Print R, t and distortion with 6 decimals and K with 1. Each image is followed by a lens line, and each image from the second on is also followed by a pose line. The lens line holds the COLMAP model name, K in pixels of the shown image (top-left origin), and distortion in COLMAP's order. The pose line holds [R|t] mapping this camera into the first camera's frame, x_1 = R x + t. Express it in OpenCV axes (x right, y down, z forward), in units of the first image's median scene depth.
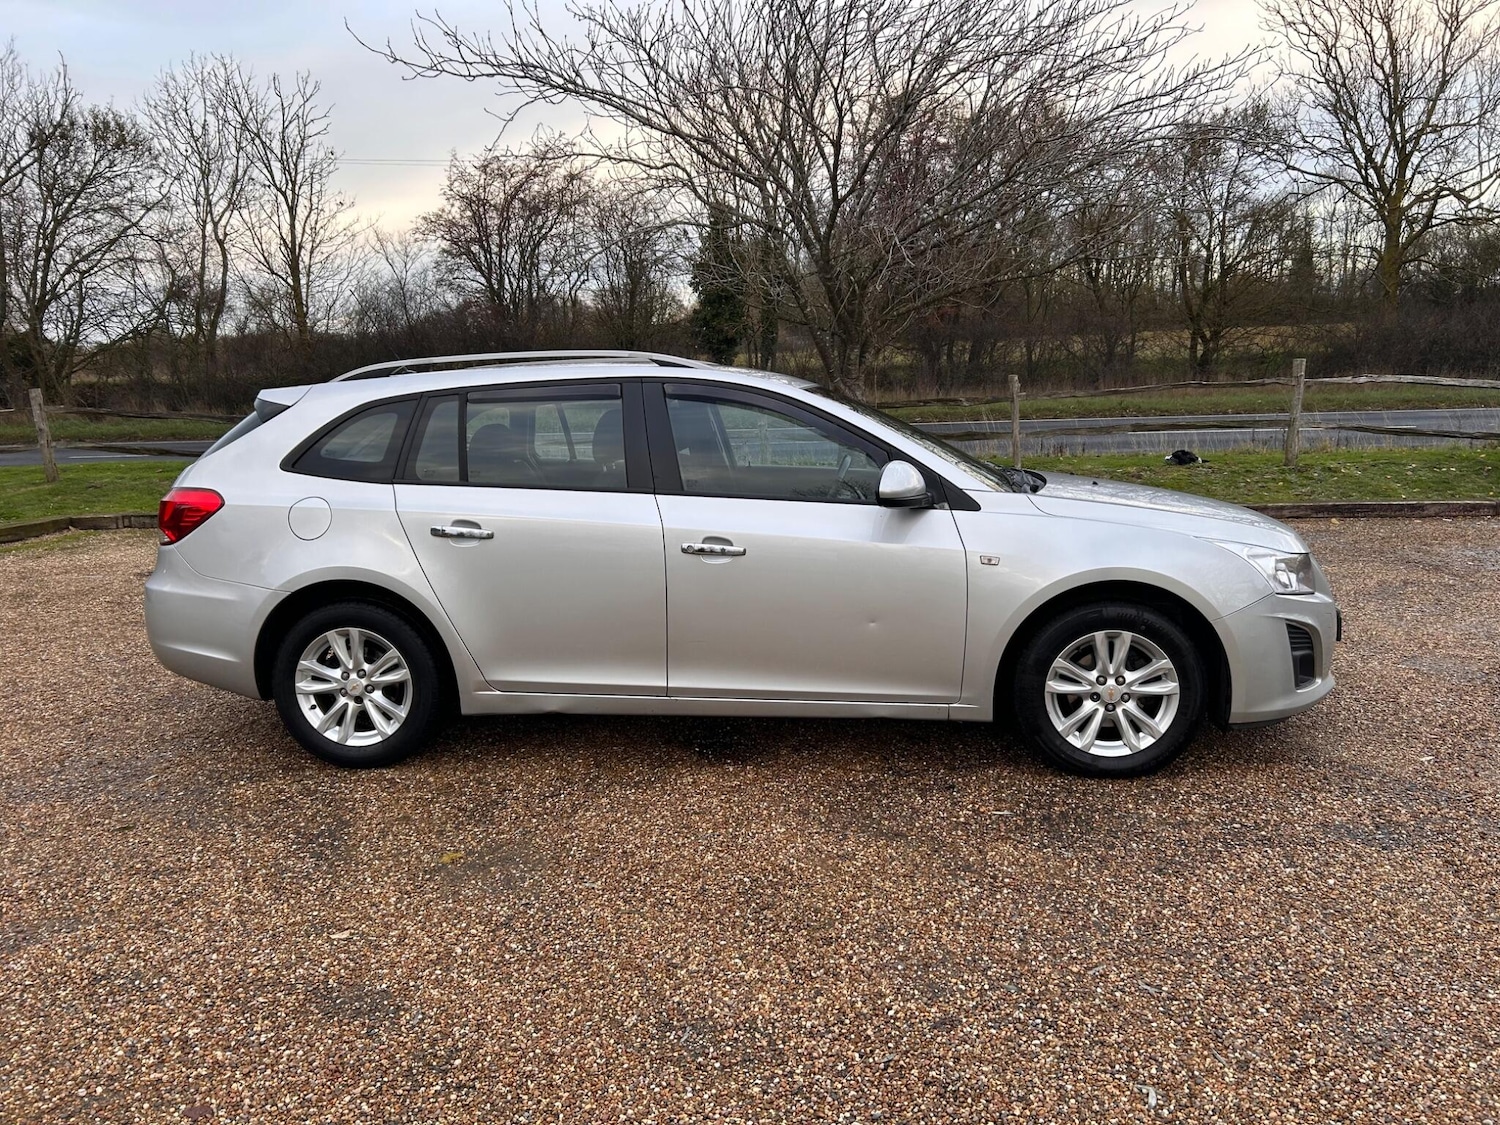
lens RADIAL K [[1123.4, 0, 753.5], [0, 1123.4, 563.9], [0, 0, 1]] dist [0.056262, -0.058304]
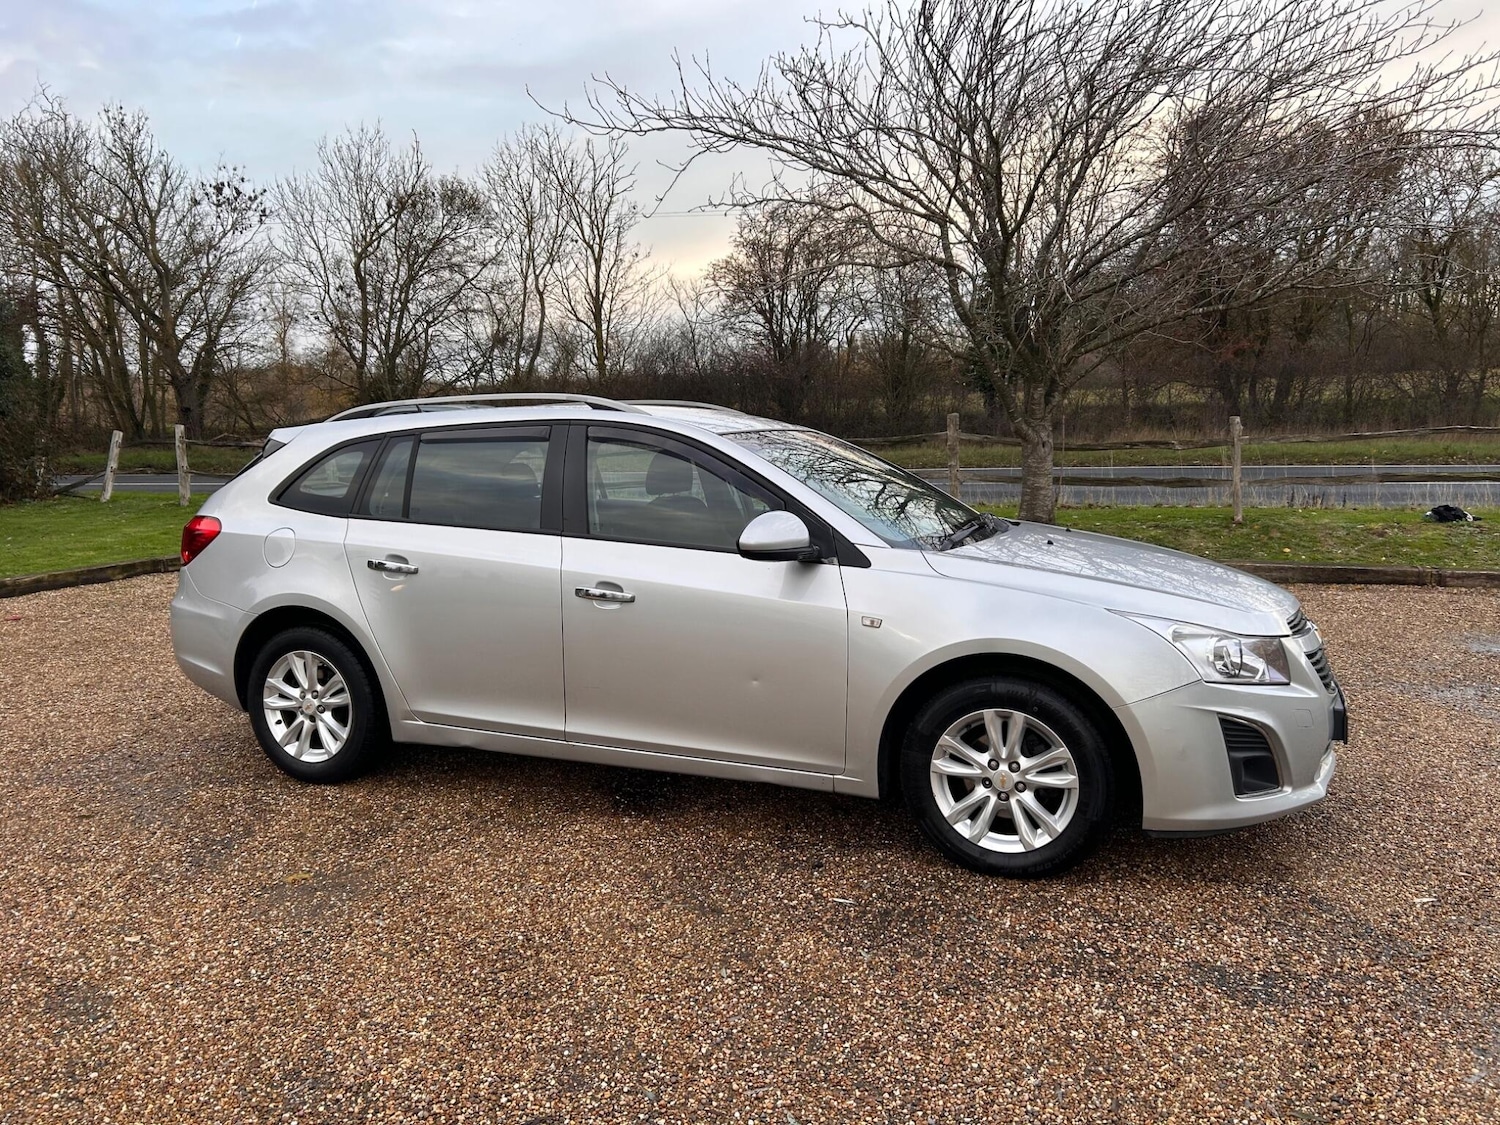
lens RADIAL K [[1123.4, 0, 747.3], [0, 1123.4, 565.9], [0, 0, 1]] dist [0.056262, -0.058304]
pose [[0.959018, 0.043510, -0.279985, 0.343906], [-0.052050, 0.998376, -0.023135, -0.021020], [0.278523, 0.036760, 0.959726, 0.084172]]
